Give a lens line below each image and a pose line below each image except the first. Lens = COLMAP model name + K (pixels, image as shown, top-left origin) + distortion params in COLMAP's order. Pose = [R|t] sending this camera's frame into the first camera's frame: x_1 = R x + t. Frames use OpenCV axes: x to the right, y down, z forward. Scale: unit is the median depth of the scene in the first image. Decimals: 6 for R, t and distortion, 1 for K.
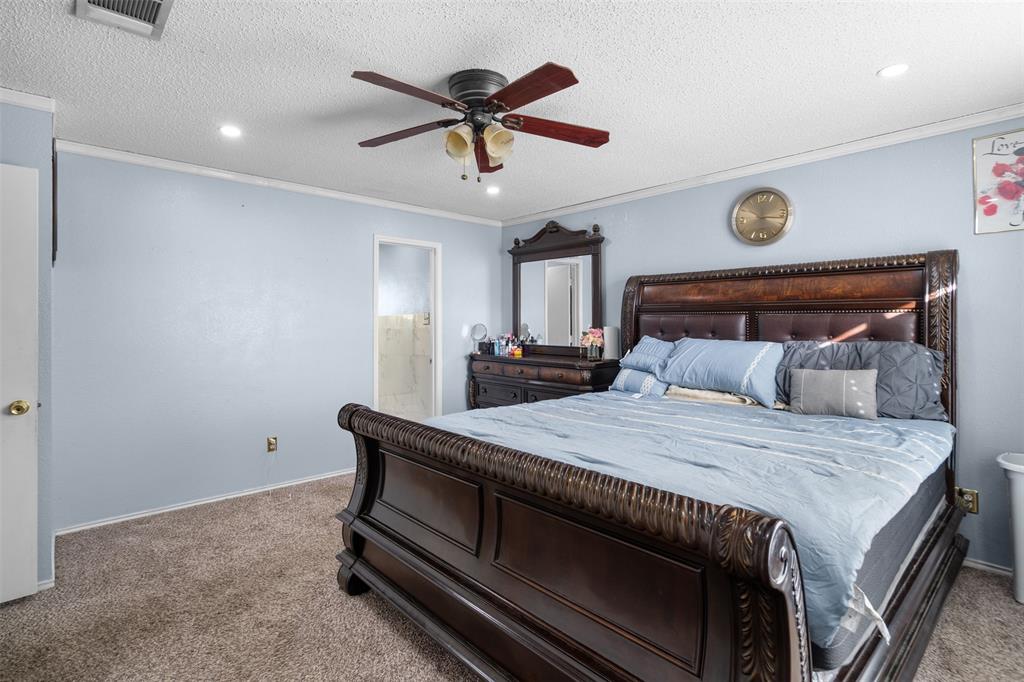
lens RADIAL K [[490.4, 0, 511.2], [0, 490.4, 323.3], [0, 0, 1]] dist [-0.001563, 0.001672]
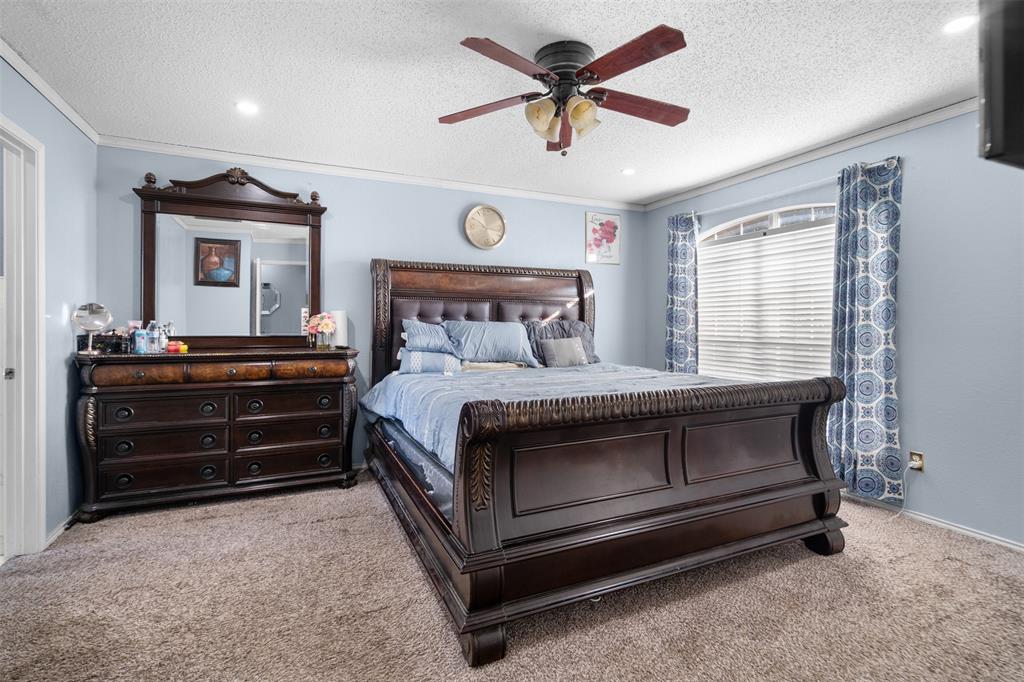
lens RADIAL K [[499.4, 0, 512.1], [0, 499.4, 328.4], [0, 0, 1]] dist [-0.000485, 0.000203]
pose [[0.312014, -0.014934, 0.949960, -0.709077], [-0.005159, 0.999835, 0.017412, 0.026799], [-0.950063, -0.010333, 0.311886, 0.504442]]
